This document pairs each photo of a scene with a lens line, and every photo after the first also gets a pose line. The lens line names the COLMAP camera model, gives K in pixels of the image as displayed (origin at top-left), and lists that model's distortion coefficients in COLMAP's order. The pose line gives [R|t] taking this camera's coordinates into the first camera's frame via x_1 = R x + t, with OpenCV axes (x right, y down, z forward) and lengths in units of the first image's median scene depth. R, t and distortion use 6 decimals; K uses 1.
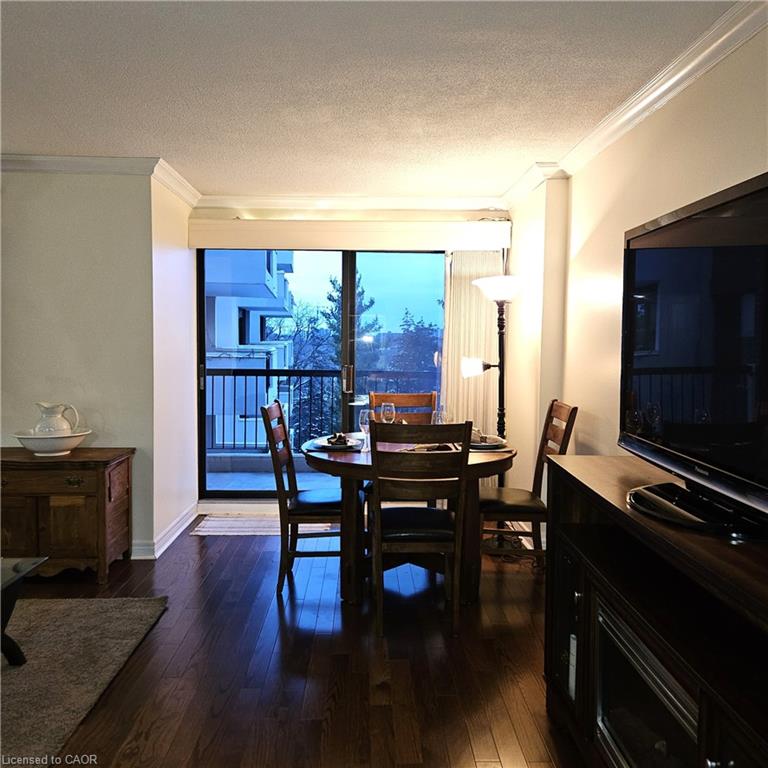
lens RADIAL K [[685.4, 0, 384.6], [0, 685.4, 382.5], [0, 0, 1]] dist [0.073498, -0.031455]
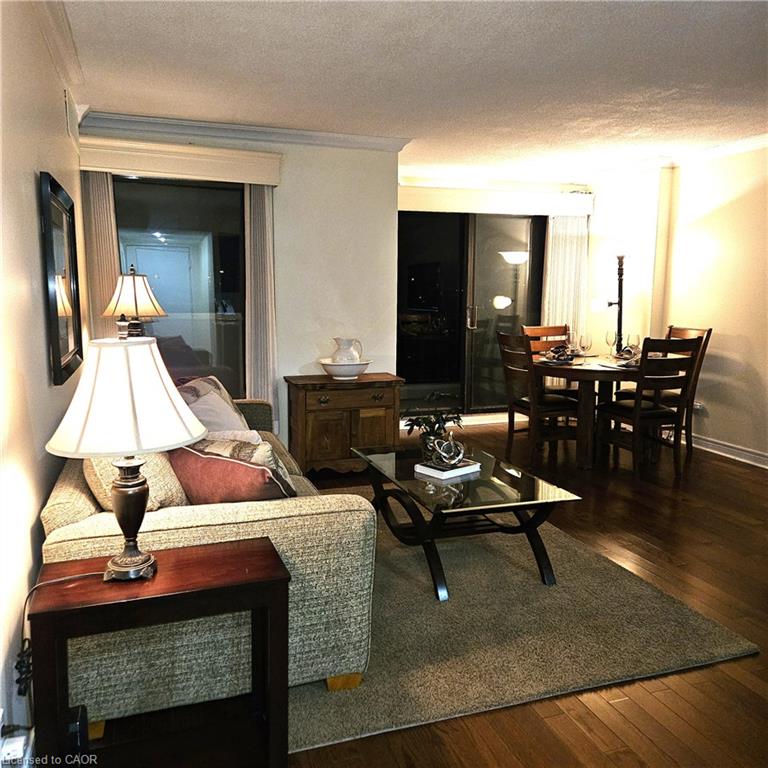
lens RADIAL K [[685.4, 0, 381.8], [0, 685.4, 381.0], [0, 0, 1]] dist [0.073498, -0.031455]
pose [[0.950191, -0.047149, 0.308082, -0.803668], [0.024197, 0.996667, 0.077901, 0.012517], [-0.310728, -0.066567, 0.948165, -0.201473]]
